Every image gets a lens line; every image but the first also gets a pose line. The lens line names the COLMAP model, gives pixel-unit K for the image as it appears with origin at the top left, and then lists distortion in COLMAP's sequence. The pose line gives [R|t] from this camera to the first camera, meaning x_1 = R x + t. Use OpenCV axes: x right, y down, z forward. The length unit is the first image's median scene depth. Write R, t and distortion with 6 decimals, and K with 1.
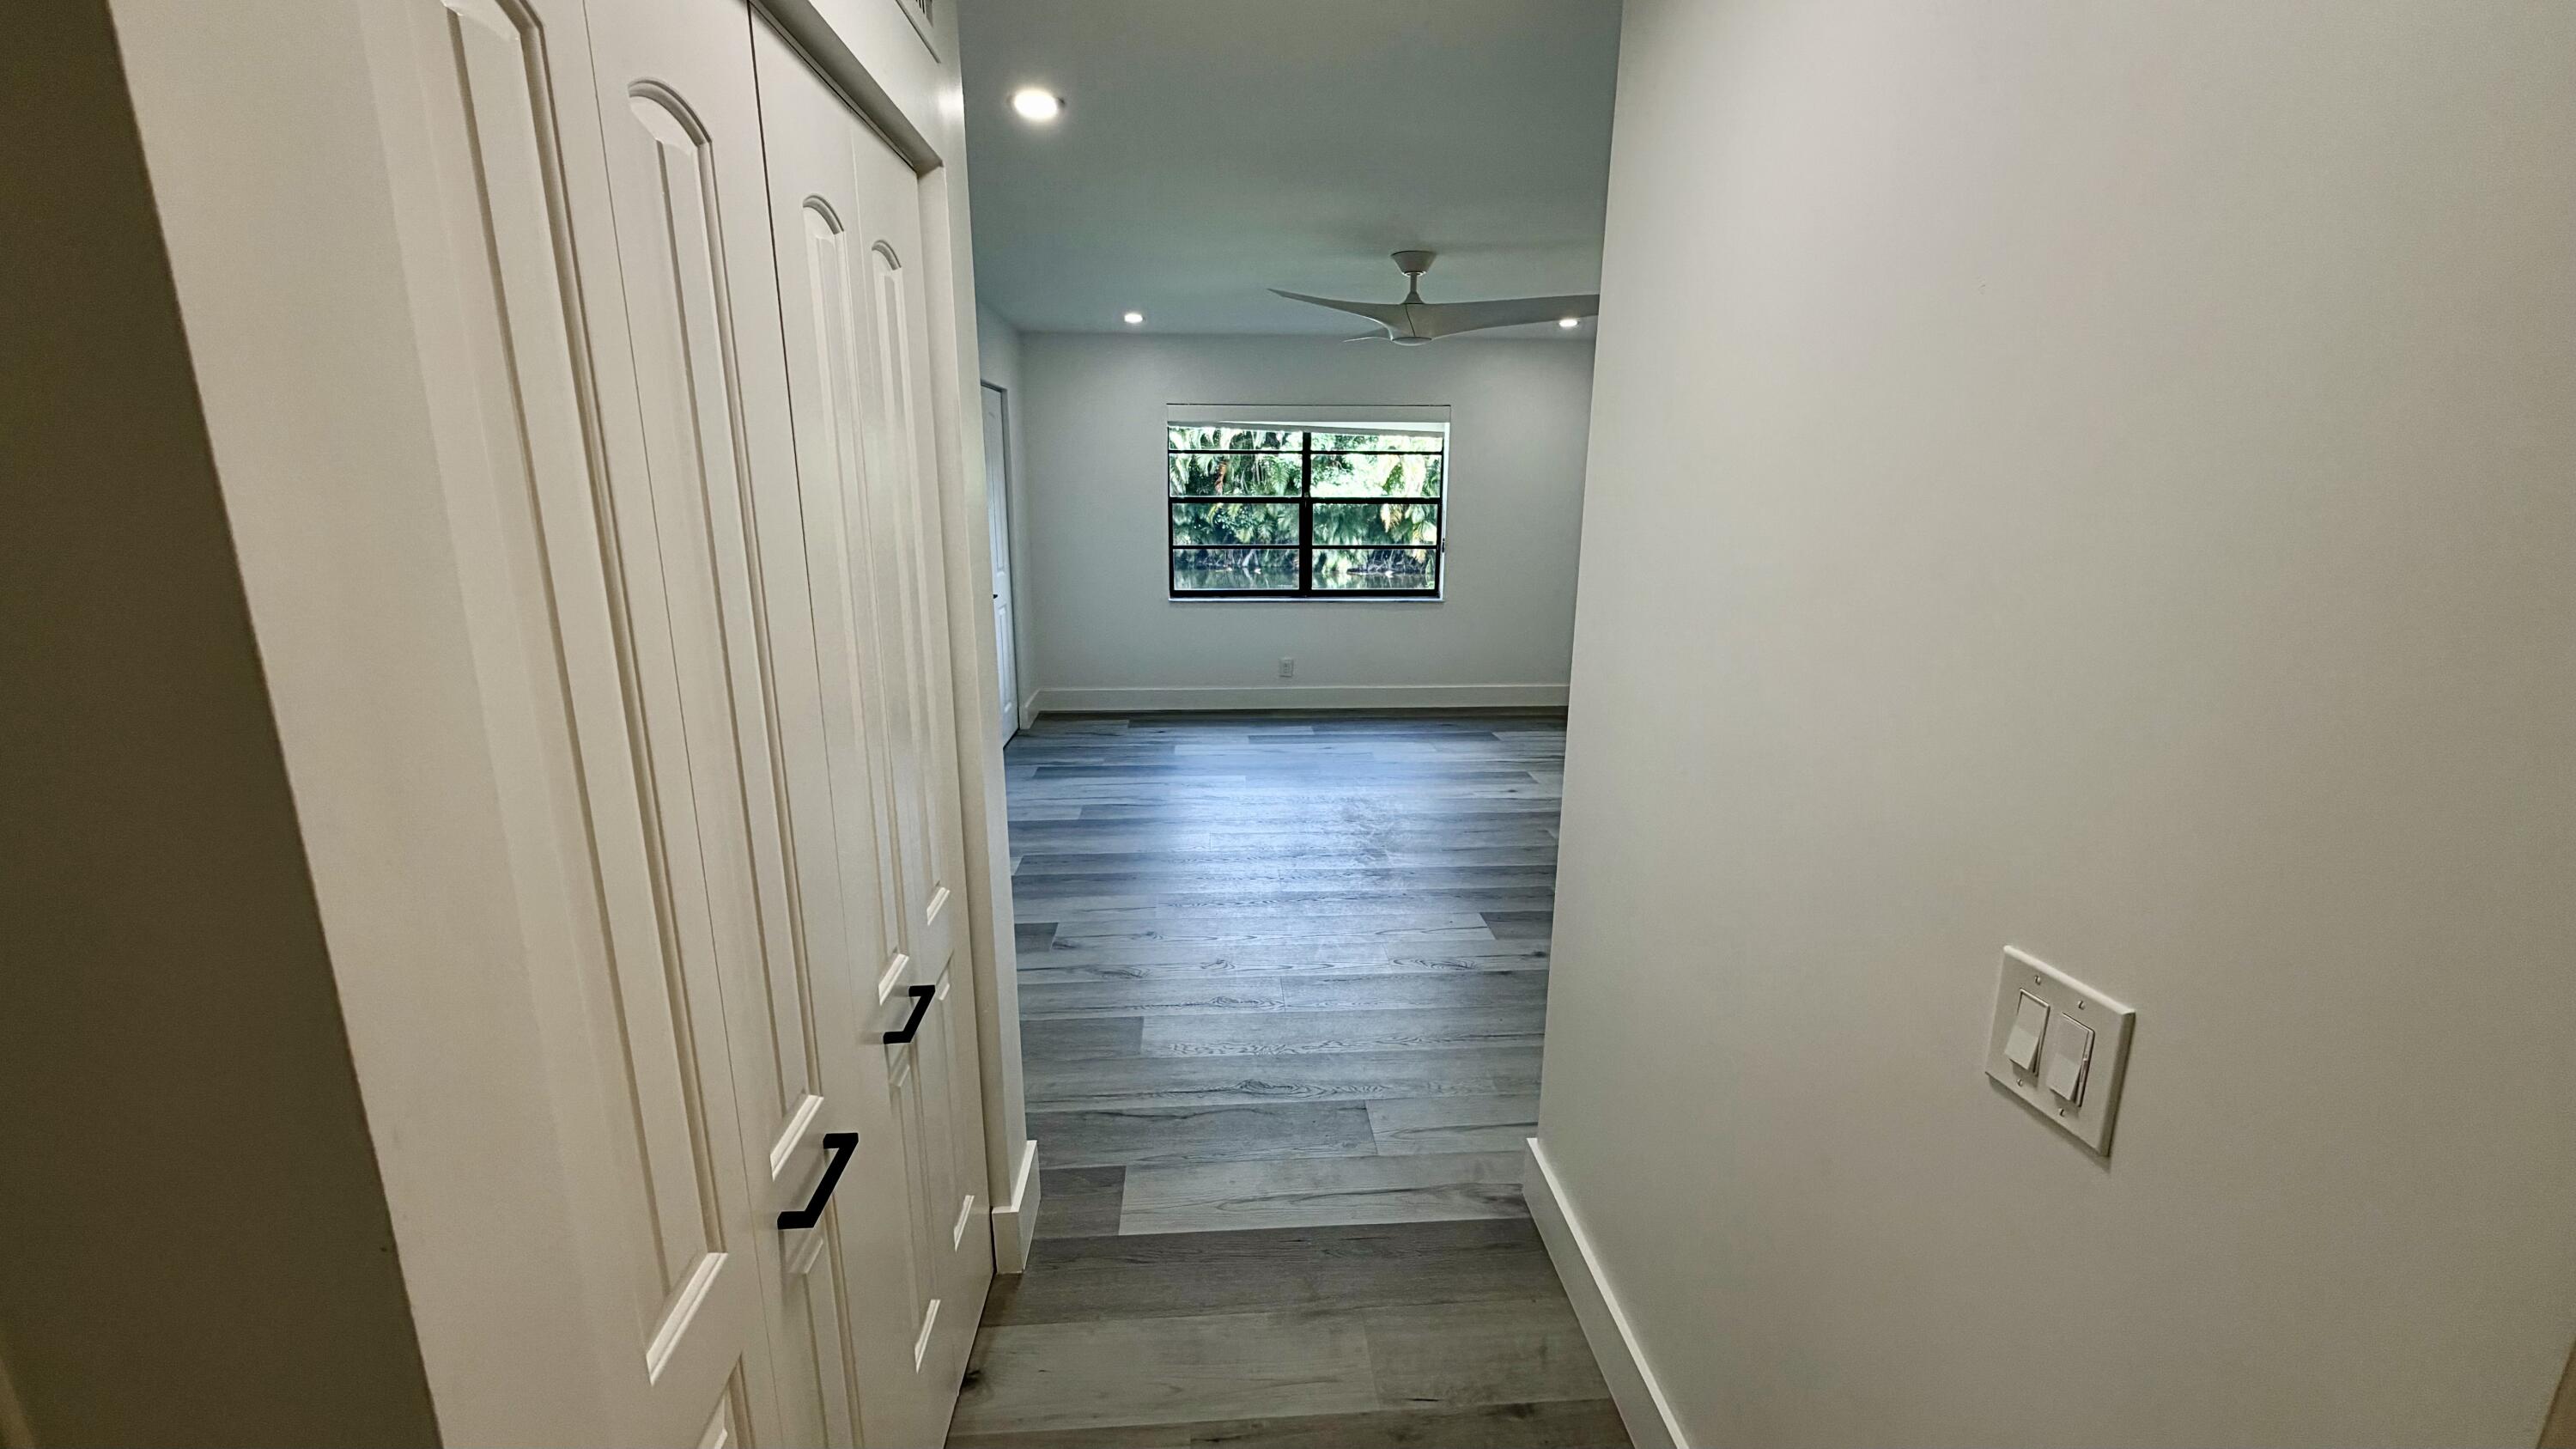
lens RADIAL K [[1027.5, 0, 1280.2], [0, 1027.5, 714.6], [0, 0, 1]] dist [0.001966, 0.000126]
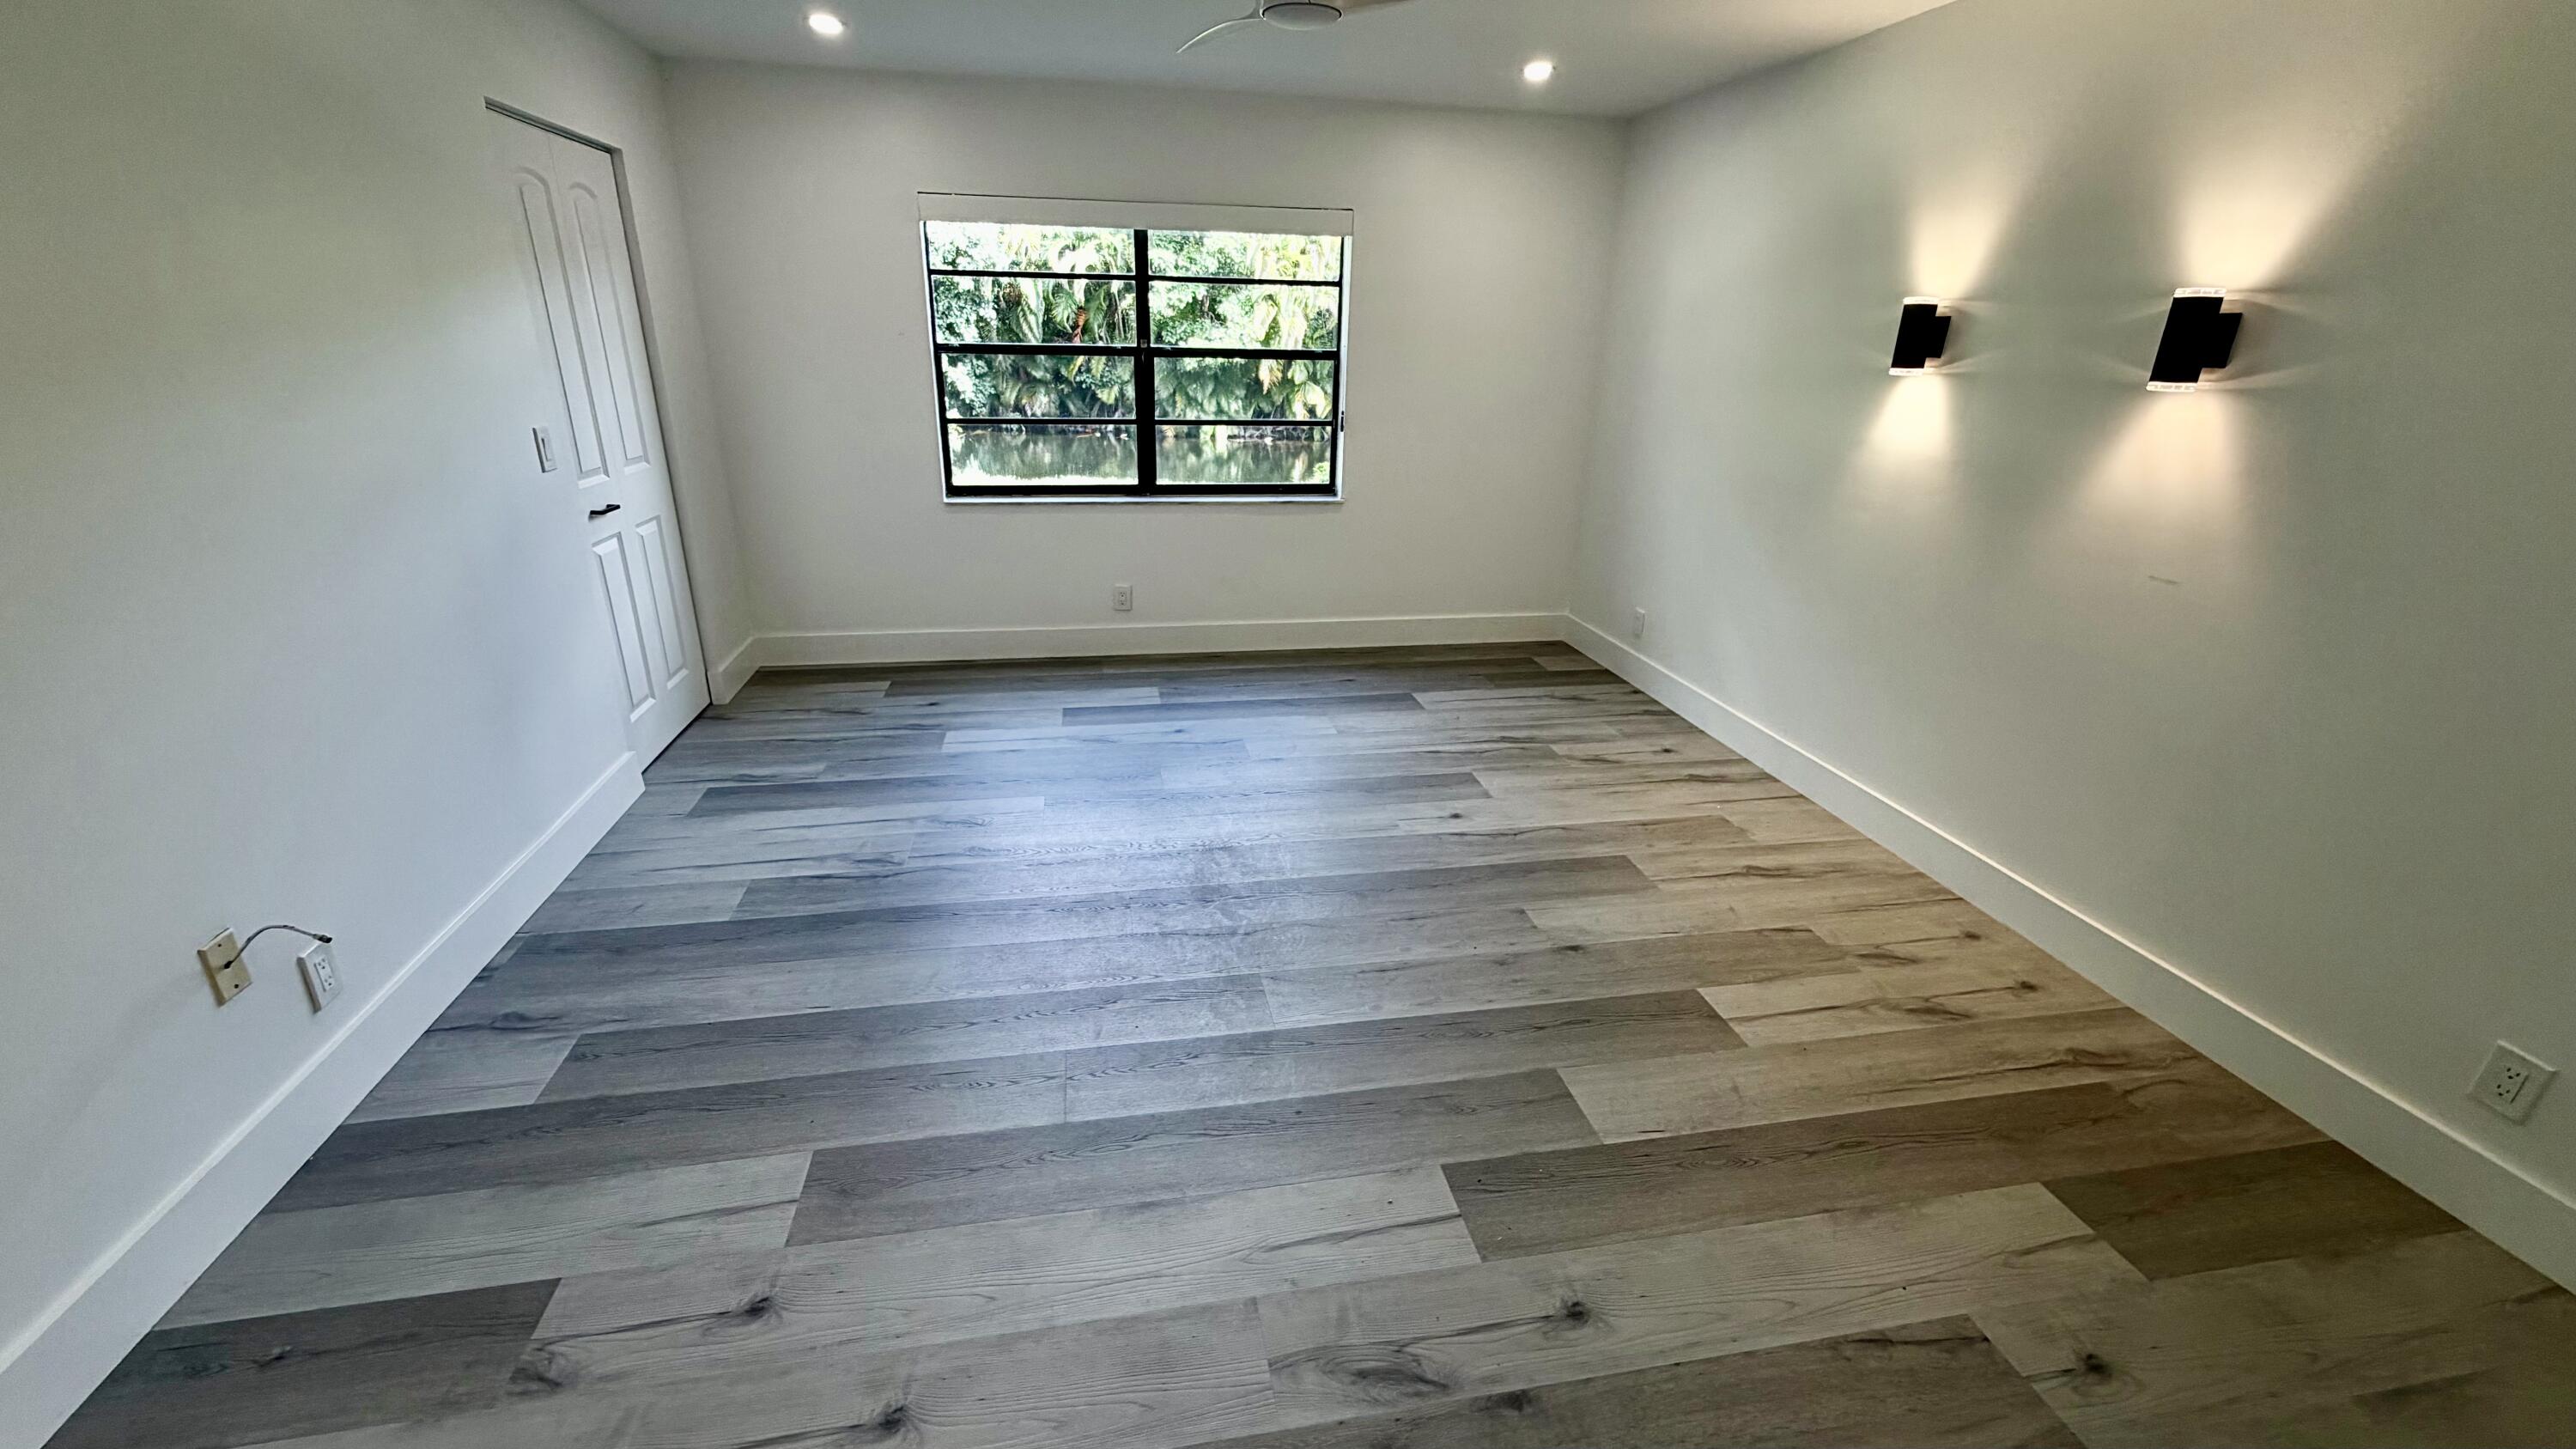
lens RADIAL K [[1027.5, 0, 1280.2], [0, 1027.5, 714.6], [0, 0, 1]] dist [0.001966, 0.000126]
pose [[0.993399, -0.024757, 0.112004, 0.035318], [0.010077, 0.991492, 0.129777, -0.062080], [-0.114264, -0.127792, 0.985197, 0.309630]]
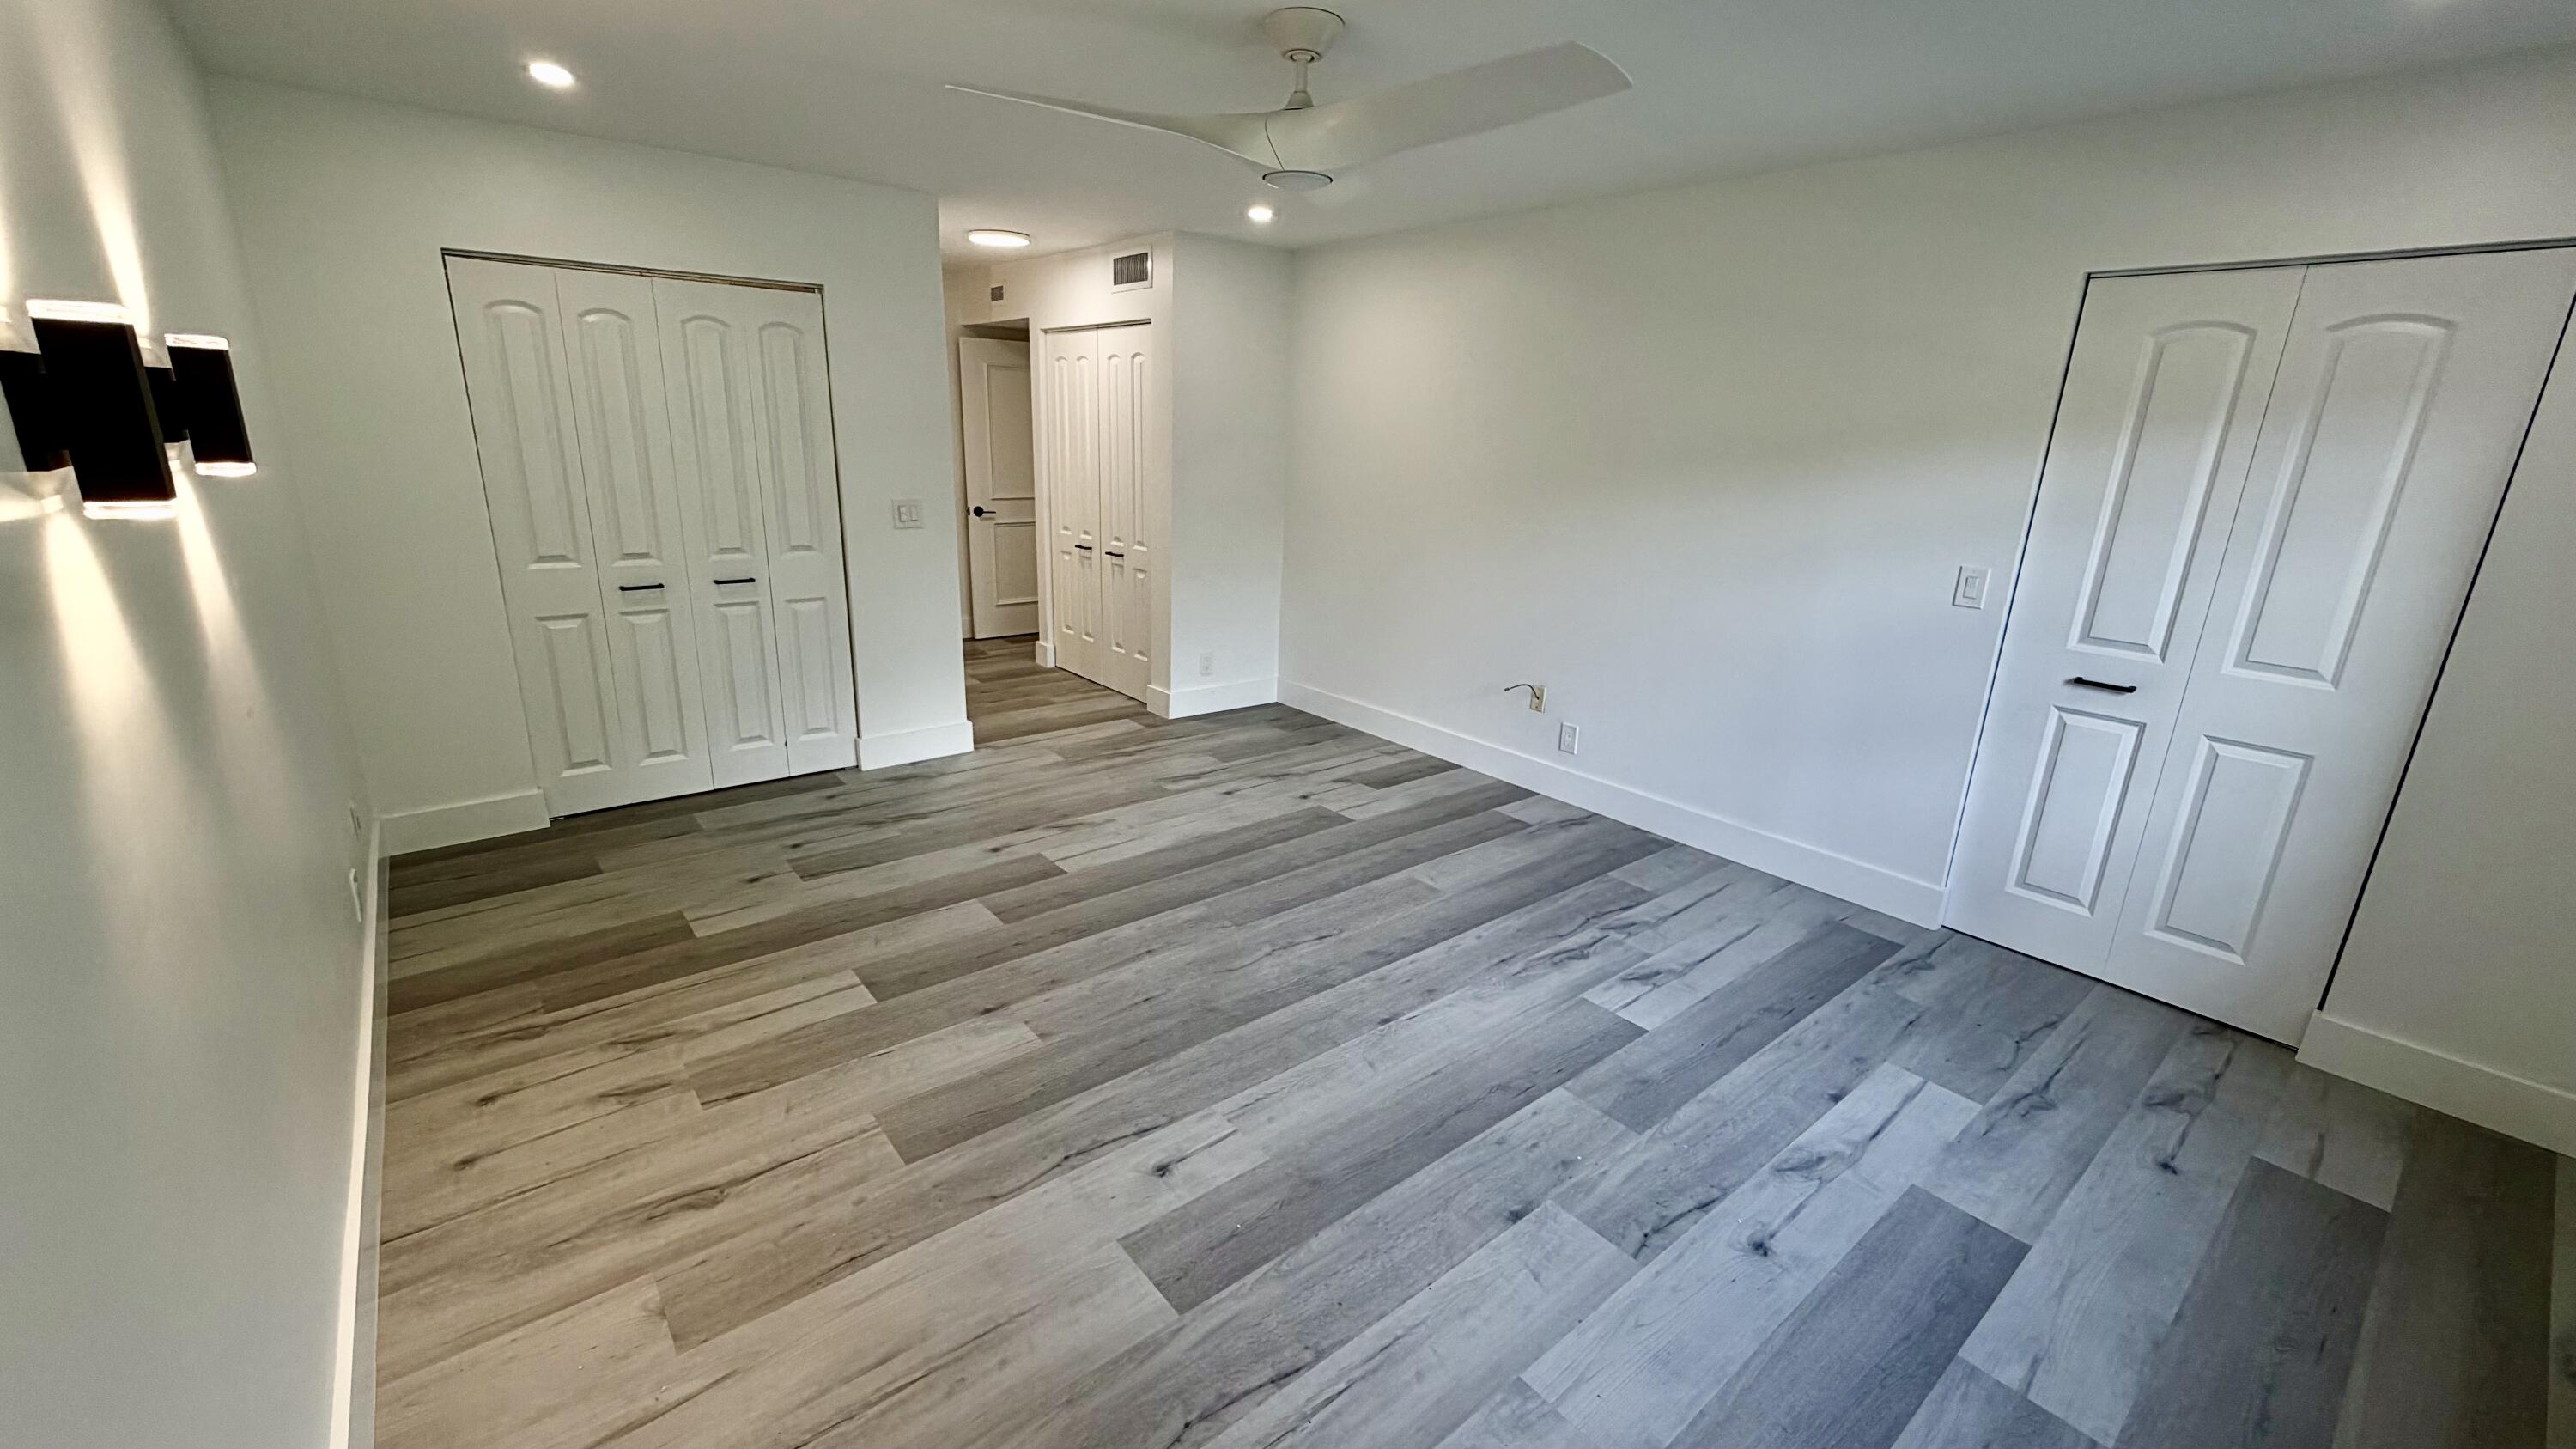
lens RADIAL K [[1027.5, 0, 1280.2], [0, 1027.5, 714.6], [0, 0, 1]] dist [0.001966, 0.000126]
pose [[-0.815854, 0.125439, -0.564488, 0.329434], [-0.169357, 0.881549, 0.440669, -0.234240], [0.552901, 0.455122, -0.697972, 1.014840]]
